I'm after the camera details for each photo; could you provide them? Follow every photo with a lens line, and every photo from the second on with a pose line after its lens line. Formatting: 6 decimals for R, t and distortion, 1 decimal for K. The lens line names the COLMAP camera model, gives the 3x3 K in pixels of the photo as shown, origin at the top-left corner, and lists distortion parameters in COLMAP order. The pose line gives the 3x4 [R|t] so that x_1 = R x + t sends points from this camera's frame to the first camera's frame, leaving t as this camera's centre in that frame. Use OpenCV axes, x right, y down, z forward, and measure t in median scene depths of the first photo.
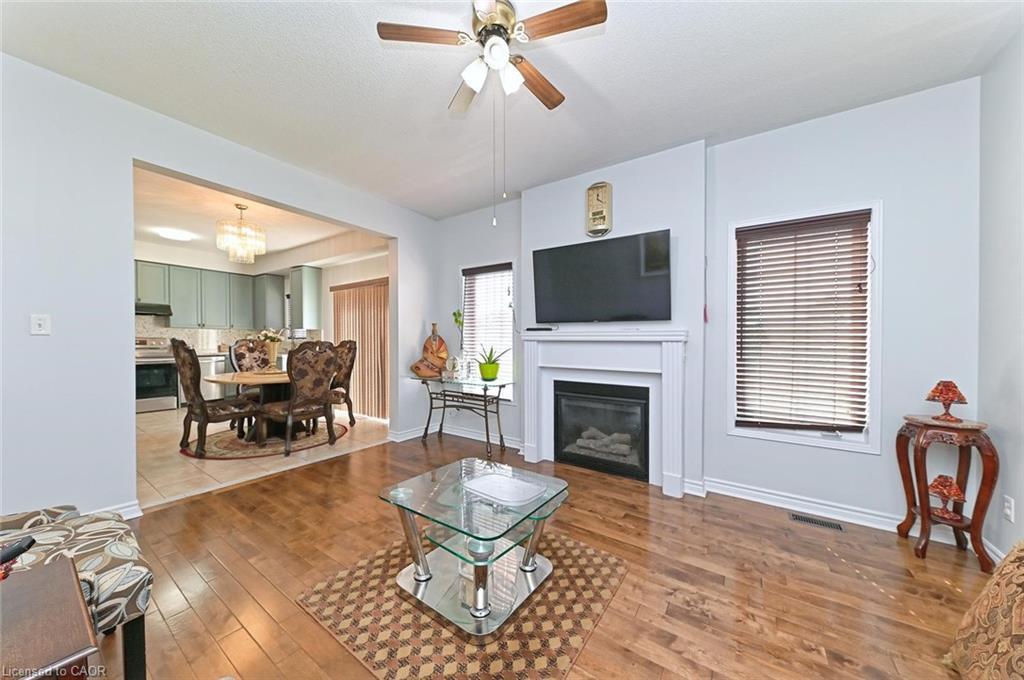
lens RADIAL K [[366.2, 0, 511.9], [0, 366.2, 342.4], [0, 0, 1]] dist [0.001697, 0.000076]
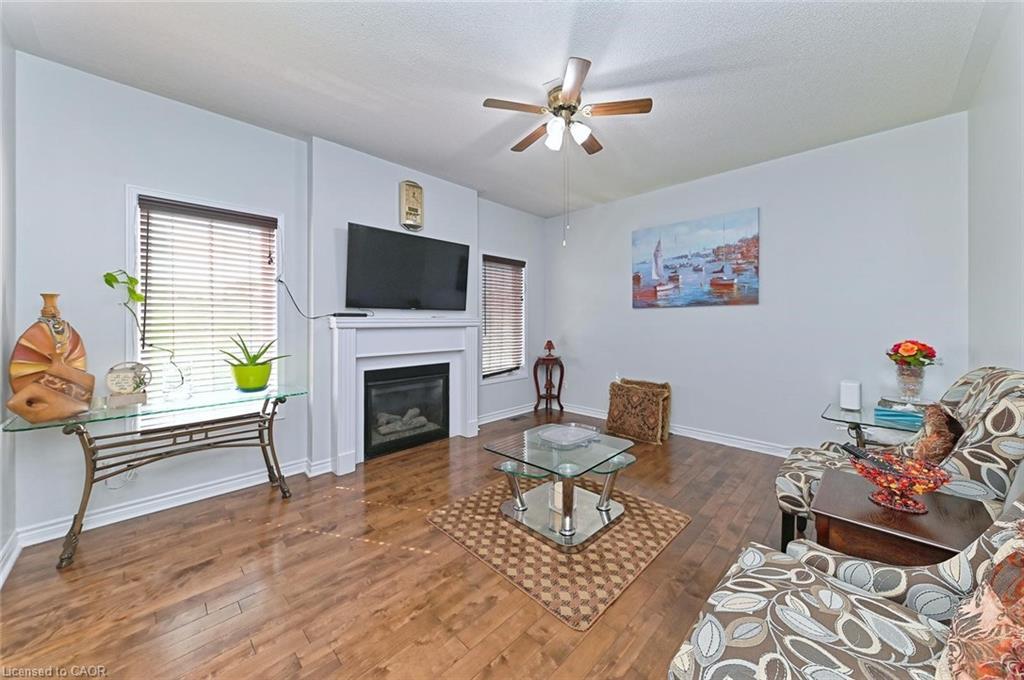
lens RADIAL K [[365.6, 0, 506.1], [0, 365.6, 322.8], [0, 0, 1]] dist [0.013773, 0.000000]
pose [[0.167138, -0.007255, 0.985907, -0.792380], [0.014261, 0.999886, 0.004940, -0.017538], [-0.985830, 0.013234, 0.167223, 0.550014]]
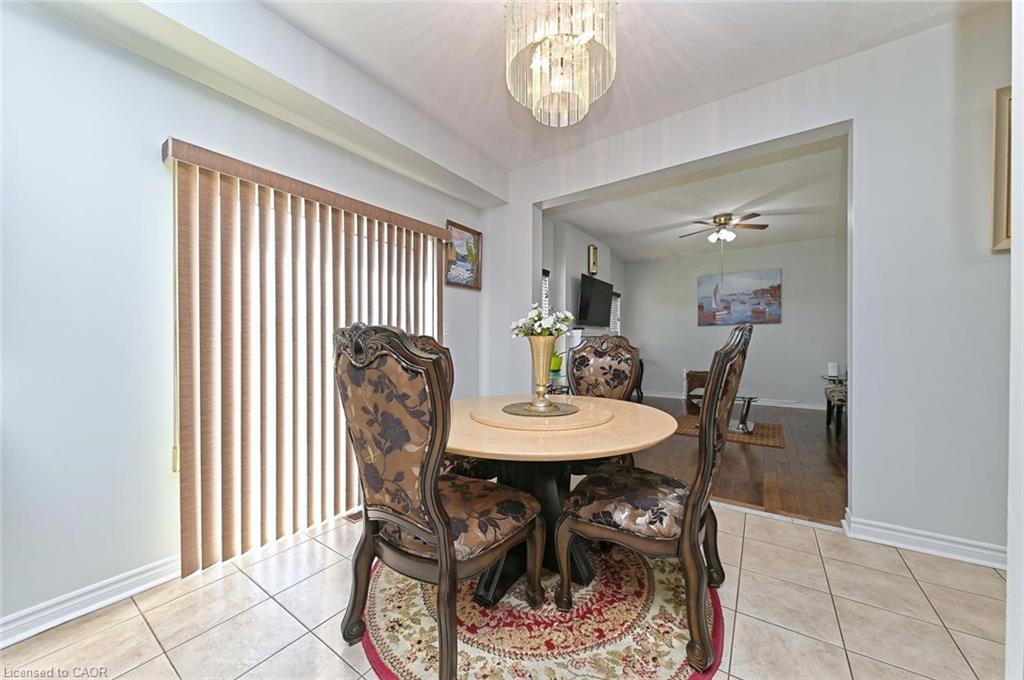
lens RADIAL K [[366.2, 0, 511.9], [0, 366.2, 342.4], [0, 0, 1]] dist [0.001697, 0.000076]
pose [[-0.012034, -0.010446, 0.999873, -1.488284], [0.018342, 0.999775, 0.010666, -0.004121], [-0.999759, 0.018468, -0.011840, 1.416130]]
